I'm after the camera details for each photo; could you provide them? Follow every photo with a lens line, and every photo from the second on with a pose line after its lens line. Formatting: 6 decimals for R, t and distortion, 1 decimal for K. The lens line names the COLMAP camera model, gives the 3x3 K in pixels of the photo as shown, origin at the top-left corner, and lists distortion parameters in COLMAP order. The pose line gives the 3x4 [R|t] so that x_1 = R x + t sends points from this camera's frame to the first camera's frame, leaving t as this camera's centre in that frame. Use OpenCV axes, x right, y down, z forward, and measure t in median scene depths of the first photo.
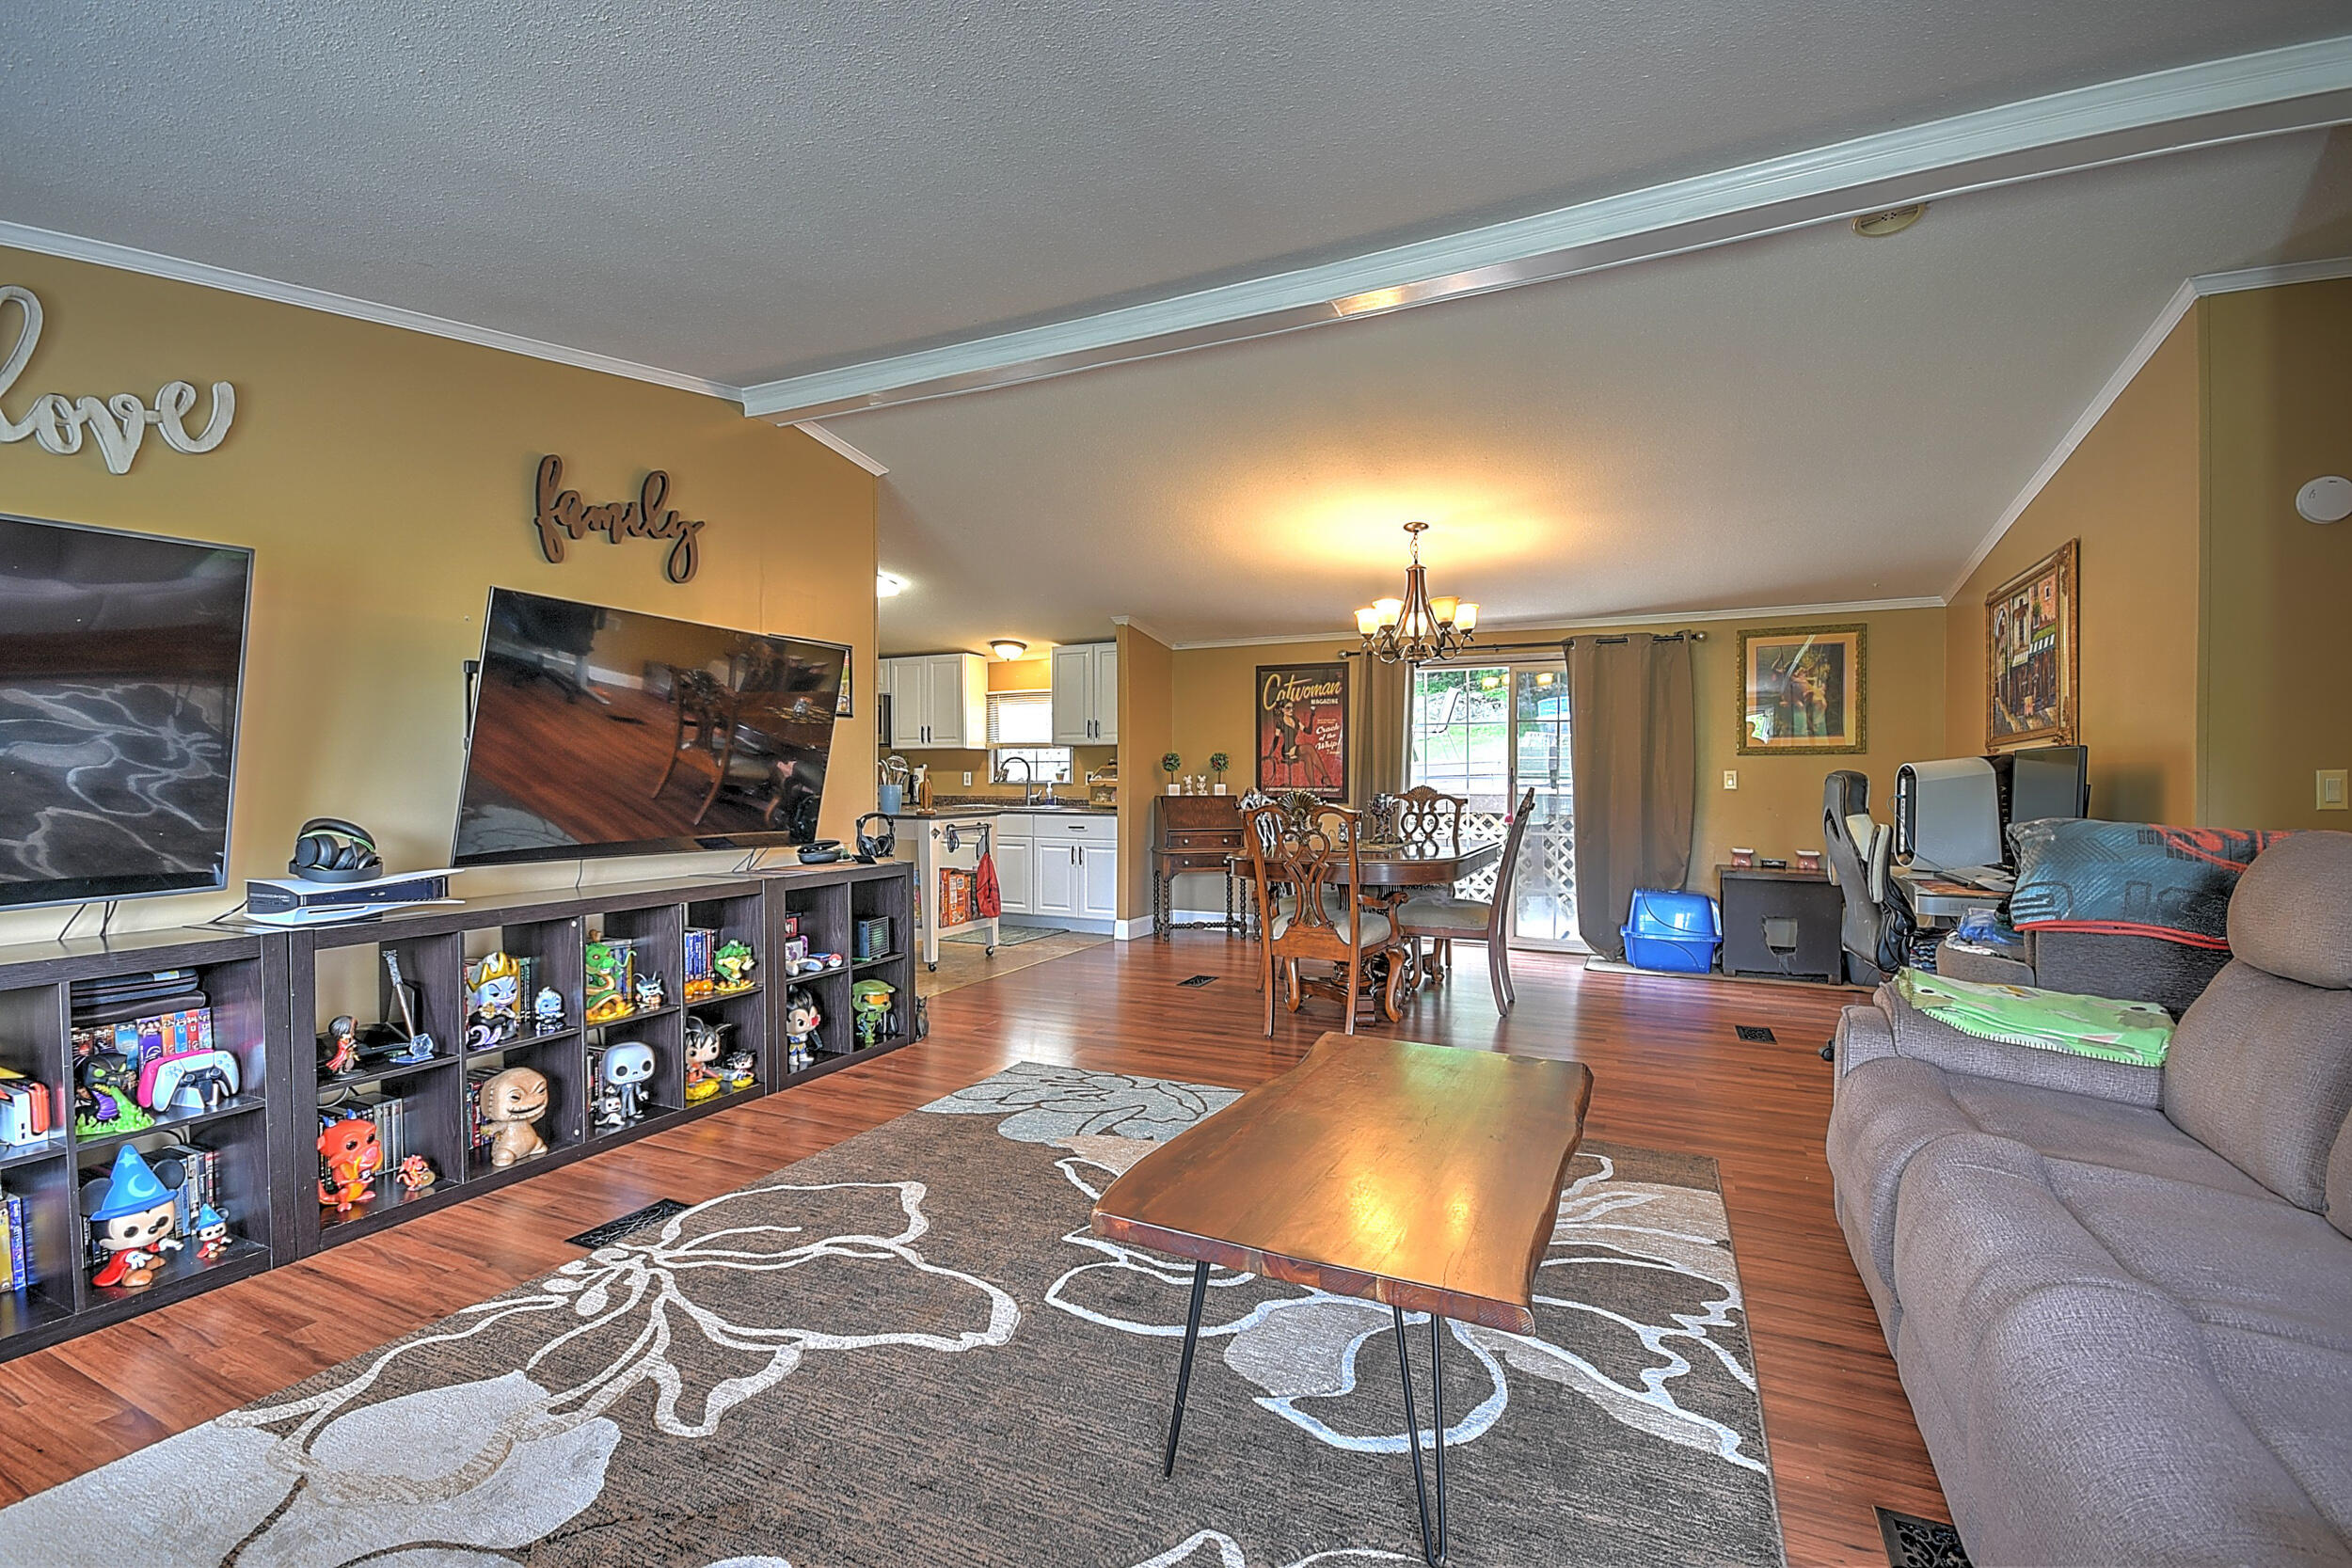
lens RADIAL K [[1038.5, 0, 1165.0], [0, 1038.5, 780.9], [0, 0, 1]] dist [0.002884, -0.008772]
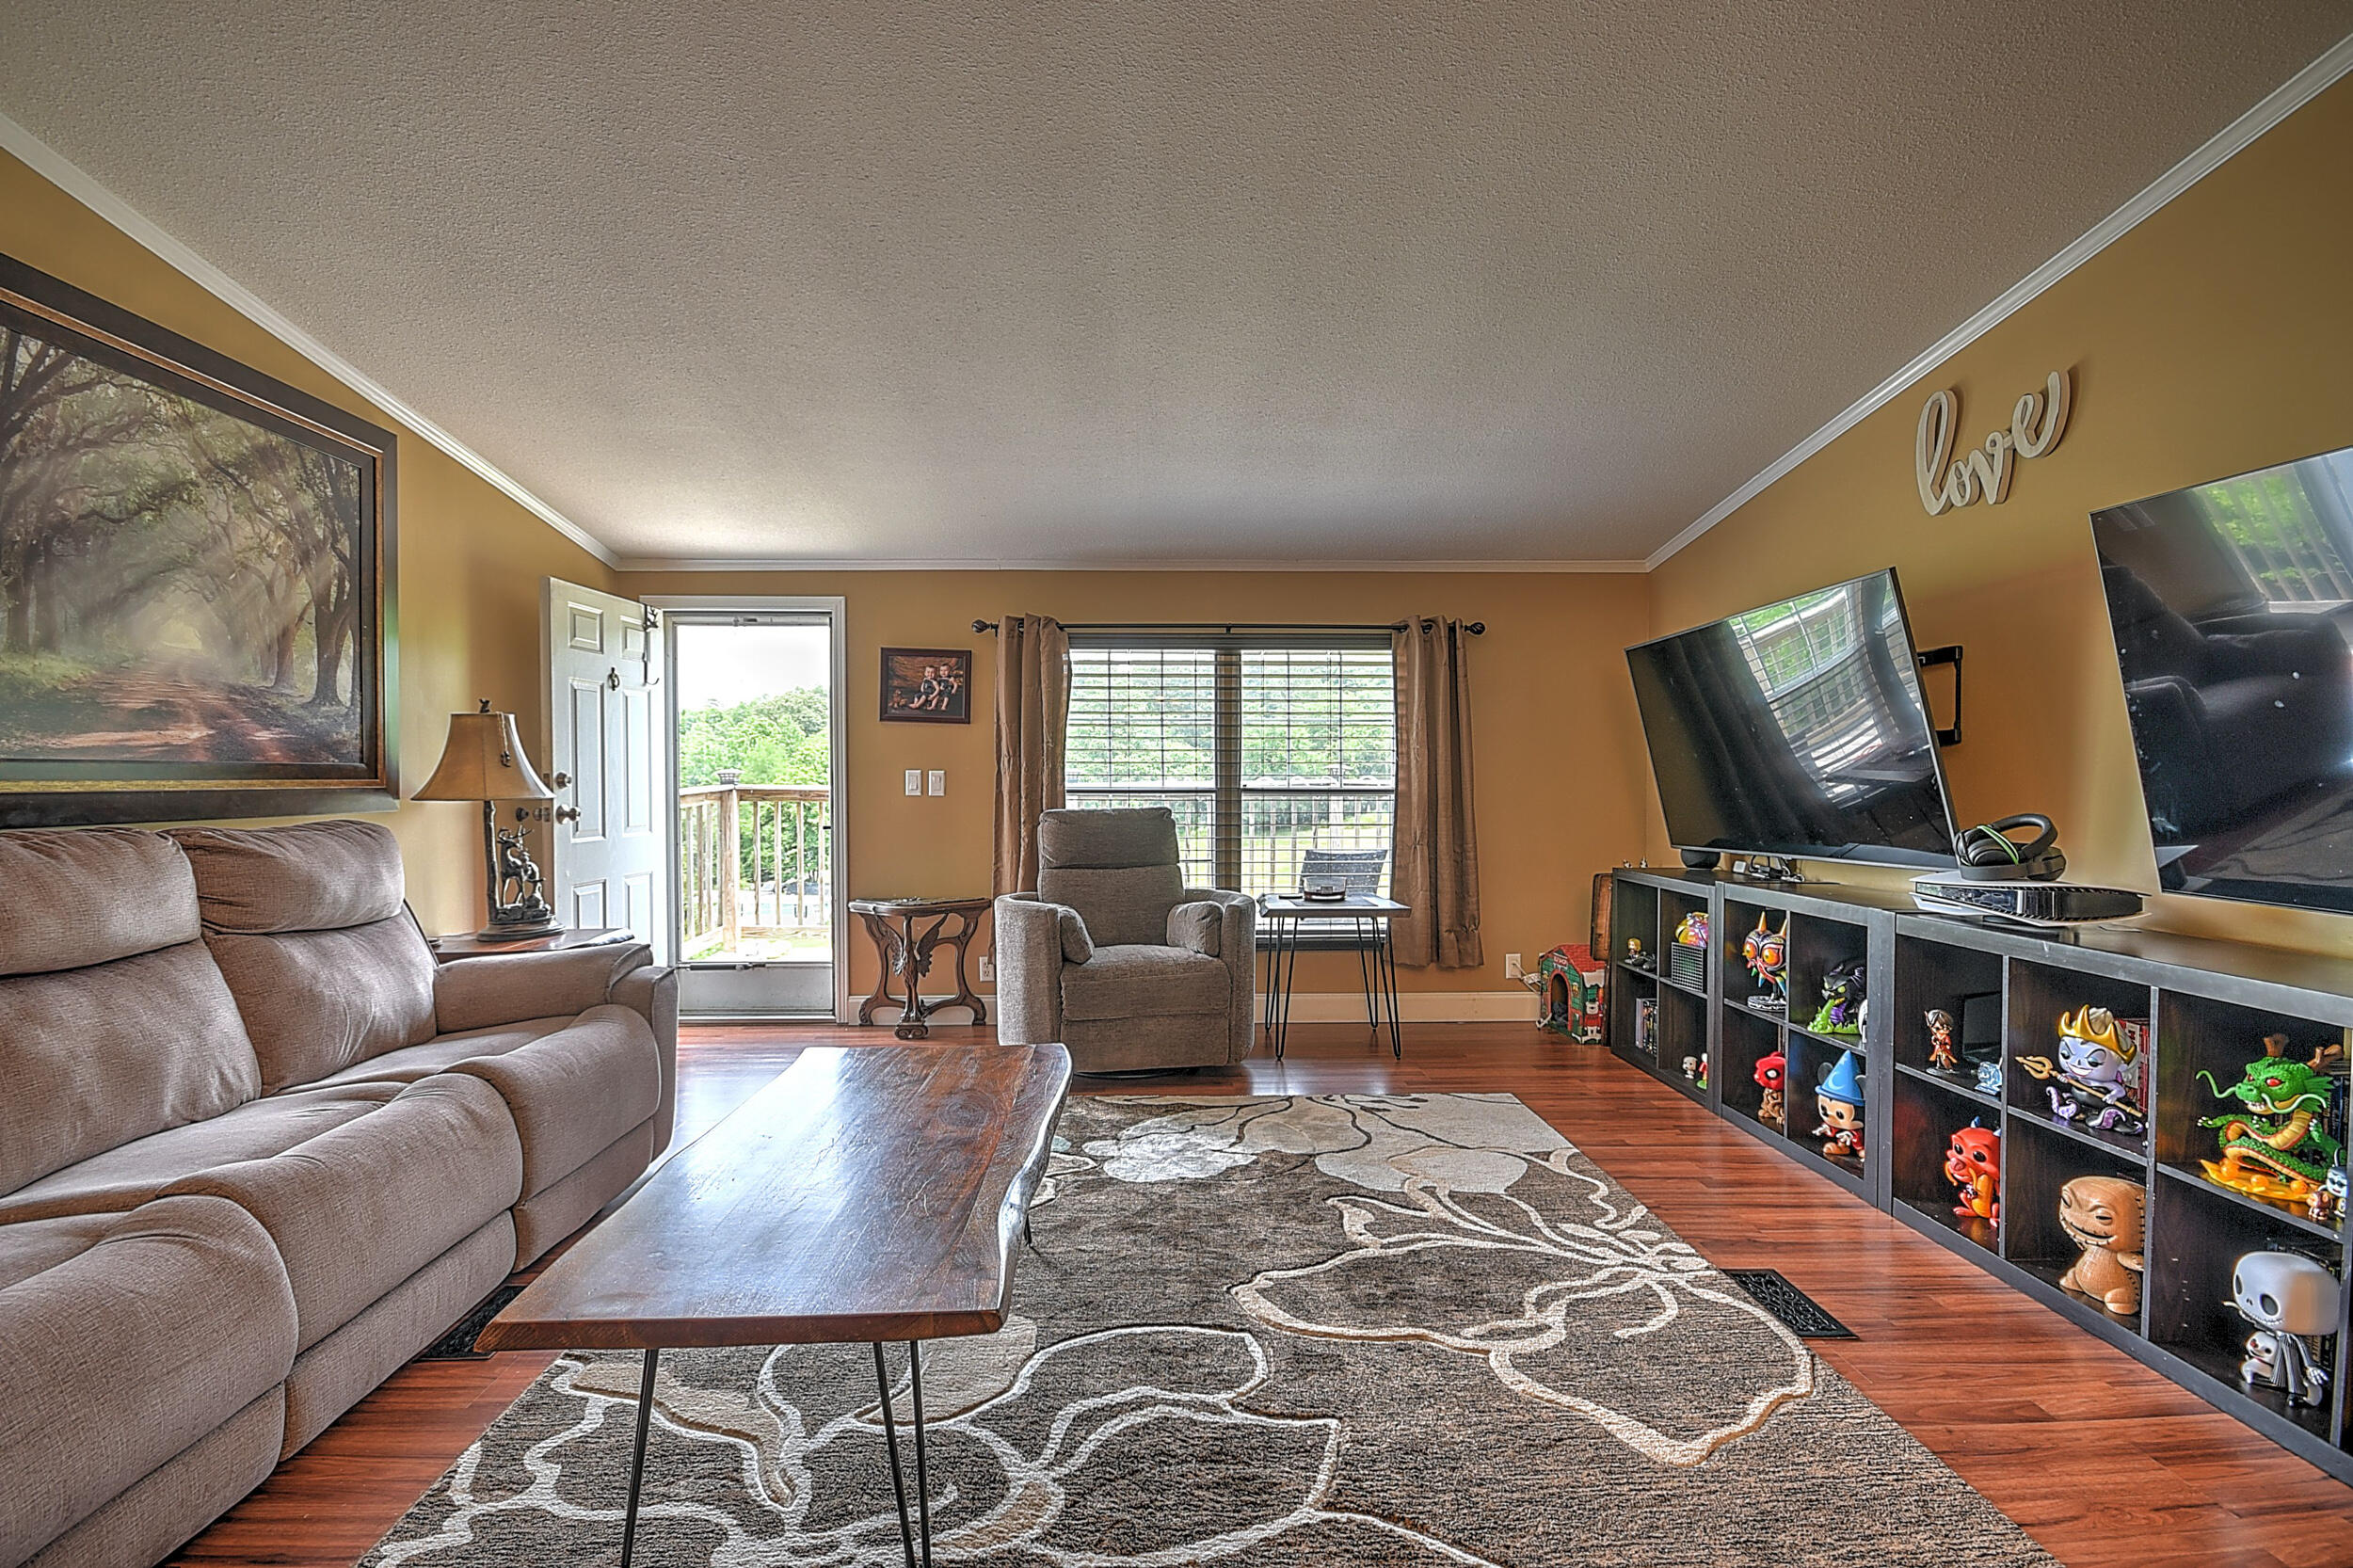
lens RADIAL K [[1039.1, 0, 1168.5], [0, 1039.1, 779.2], [0, 0, 1]] dist [0.002884, -0.008772]
pose [[-0.883940, 0.010806, -0.467476, 0.359661], [0.003402, 0.999855, 0.016678, -0.015144], [0.467588, 0.013152, -0.883849, 1.690857]]
